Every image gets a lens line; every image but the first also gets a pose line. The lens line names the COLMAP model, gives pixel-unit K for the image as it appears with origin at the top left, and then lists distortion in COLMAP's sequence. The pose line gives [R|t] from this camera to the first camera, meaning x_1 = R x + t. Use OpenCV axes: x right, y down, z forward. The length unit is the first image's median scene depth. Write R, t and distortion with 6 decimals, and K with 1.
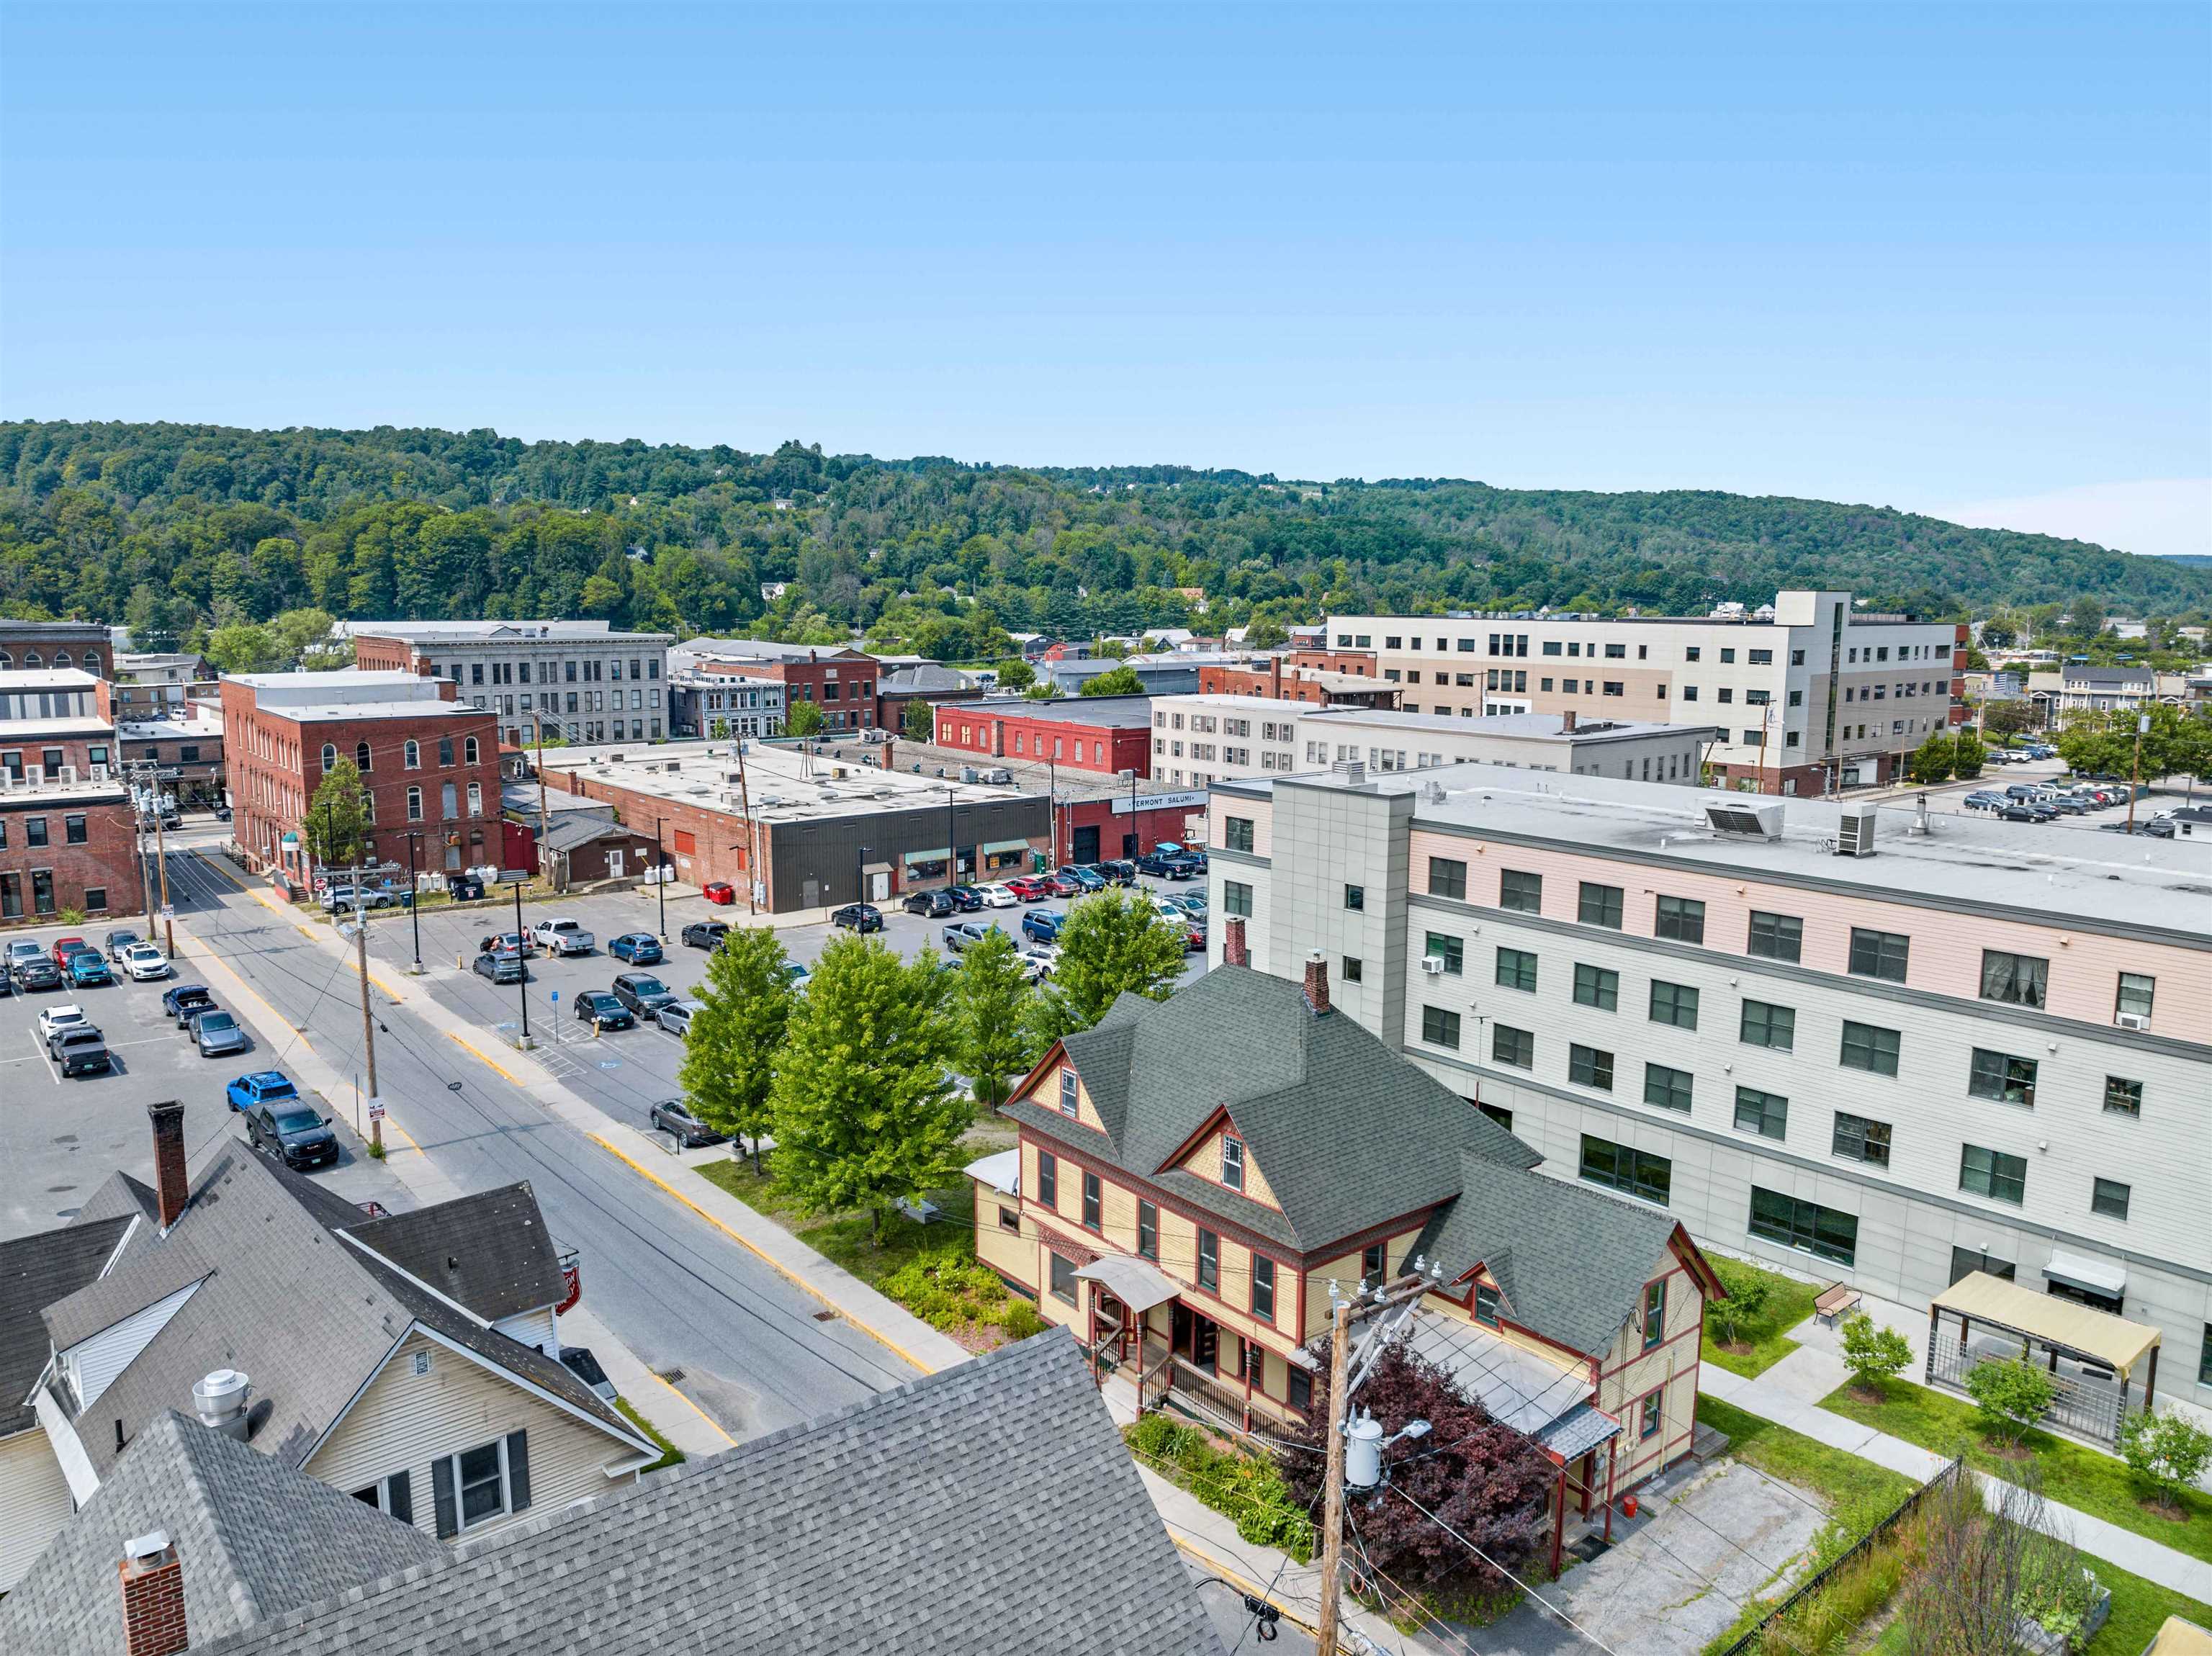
lens RADIAL K [[1553.4, 0, 1107.1], [0, 1553.4, 821.9], [0, 0, 1]] dist [-0.042217, 0.008312]
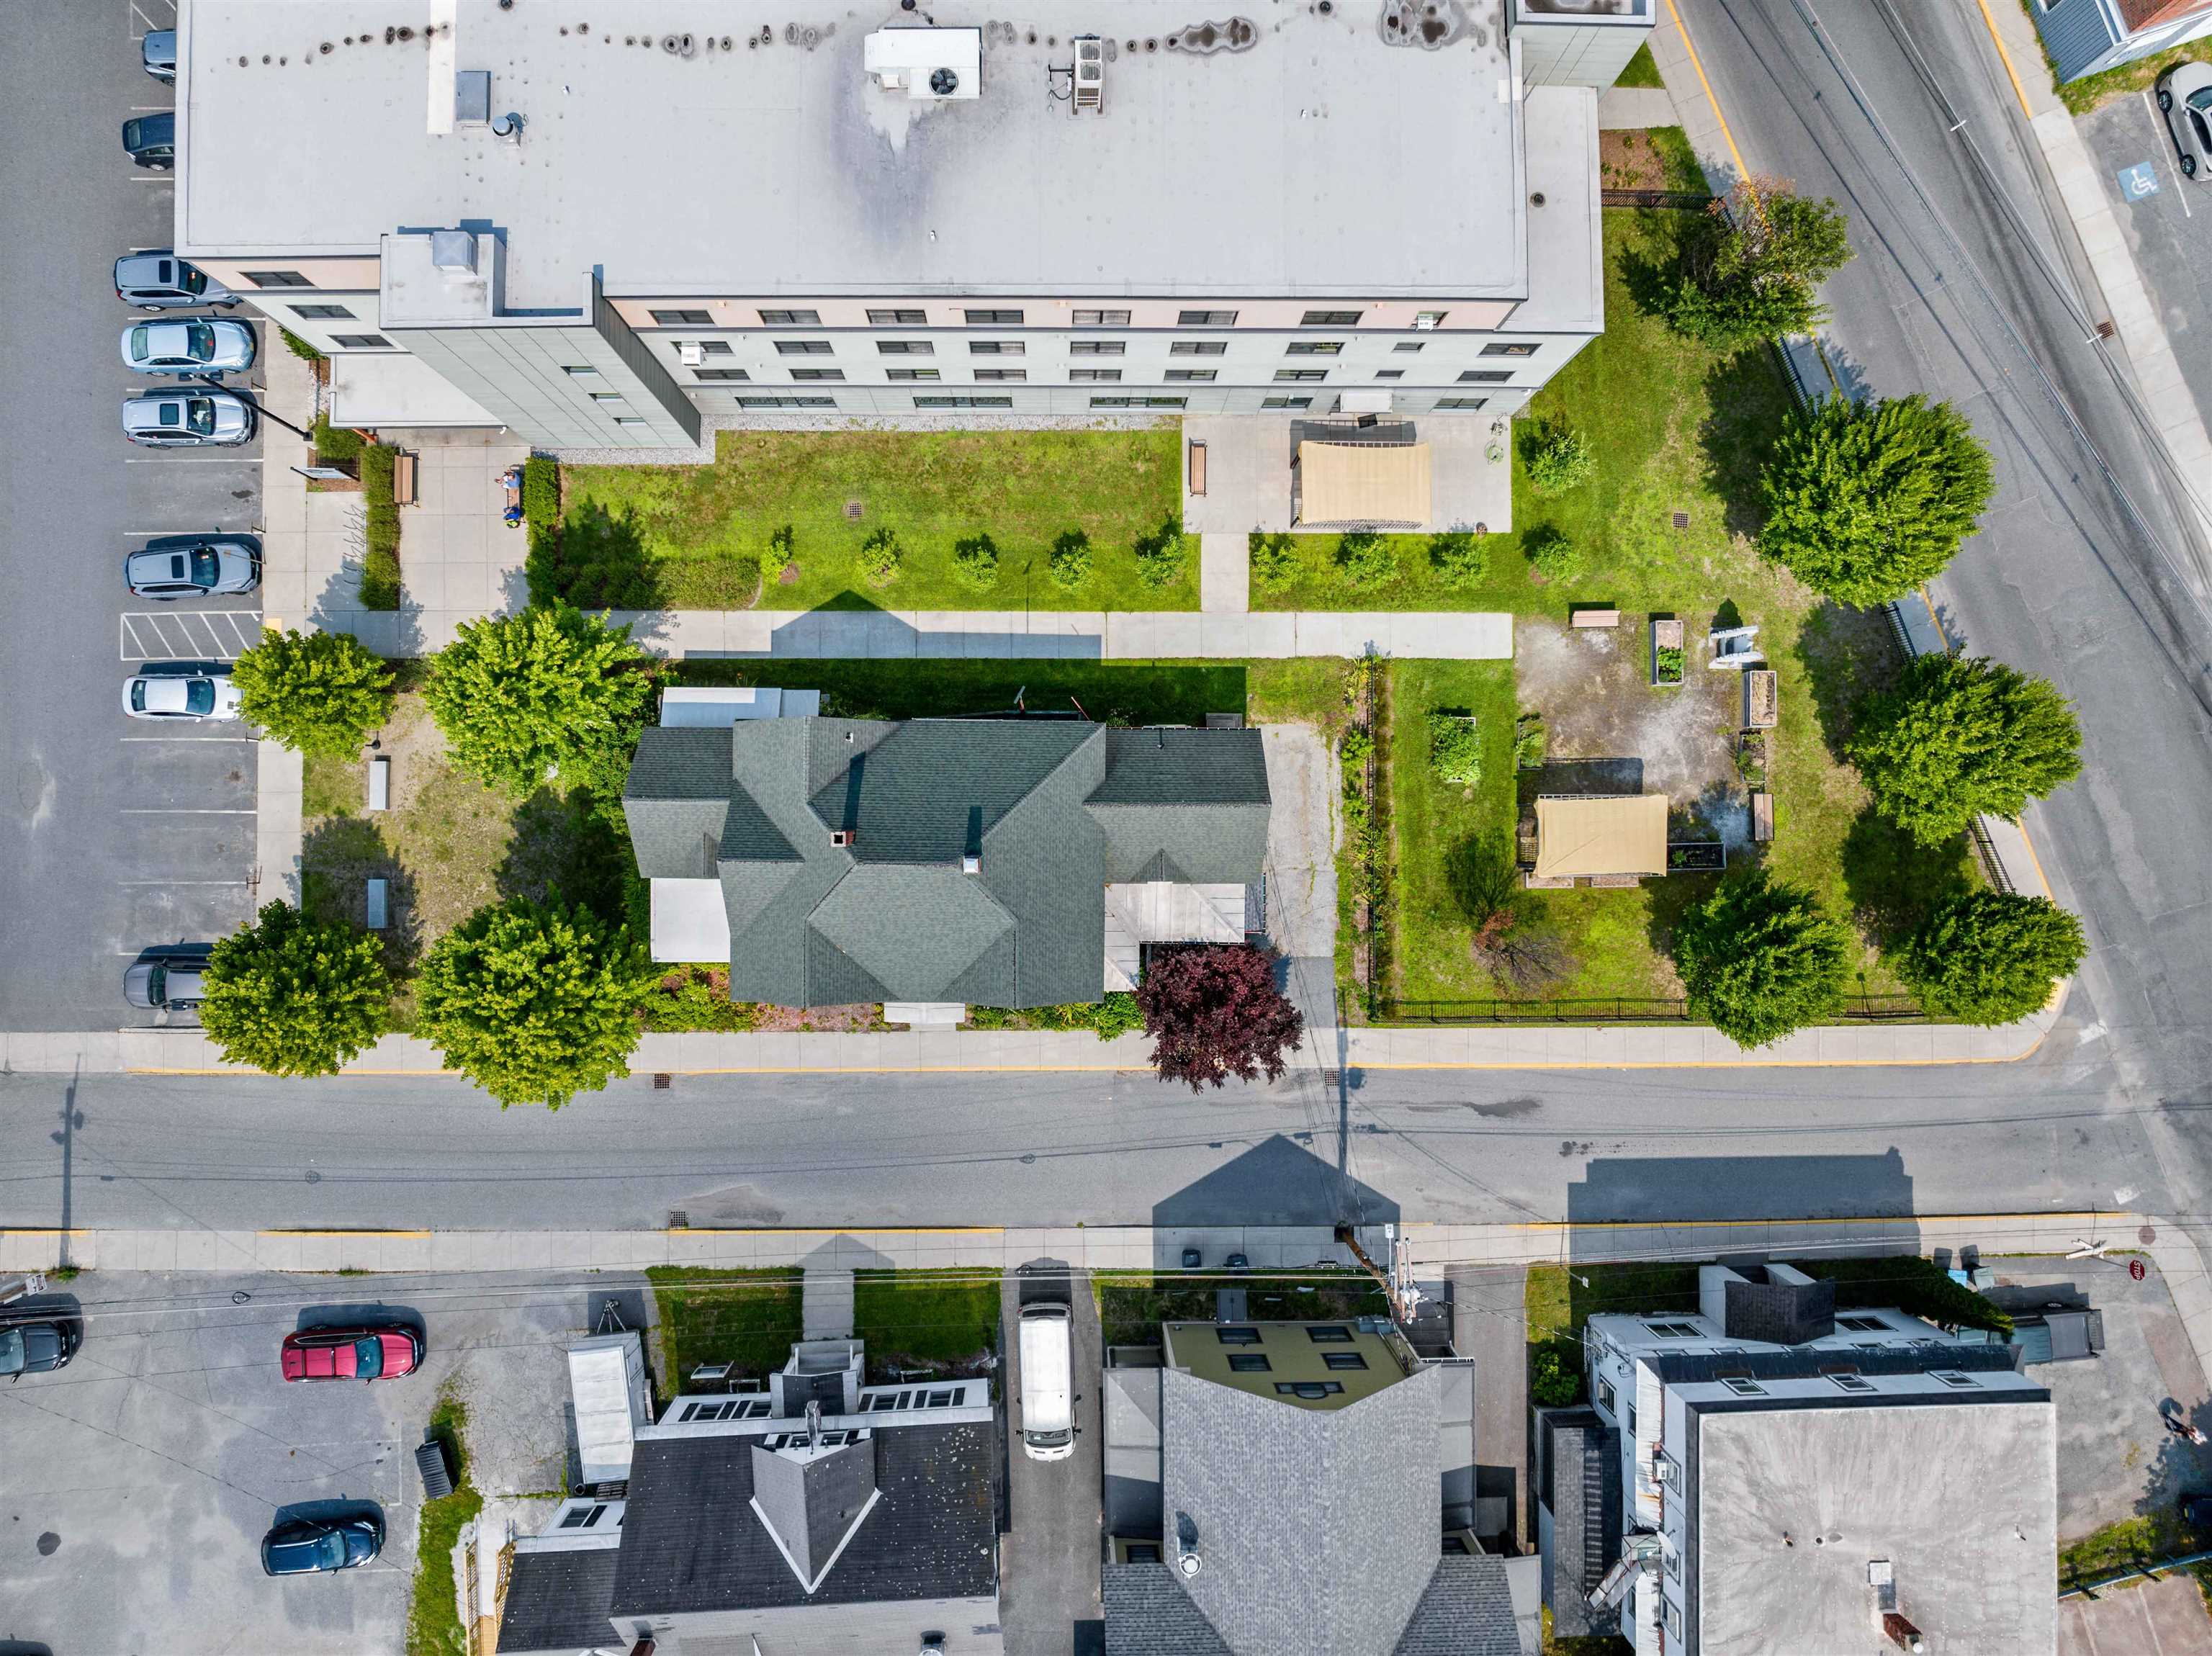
lens RADIAL K [[1553.4, 0, 1099.2], [0, 1553.4, 832.4], [0, 0, 1]] dist [-0.042217, 0.008312]
pose [[0.639503, -0.768368, 0.025427, 0.017966], [0.087353, 0.105483, 0.990577, -0.097548], [-0.763810, -0.631256, 0.134576, 0.075716]]
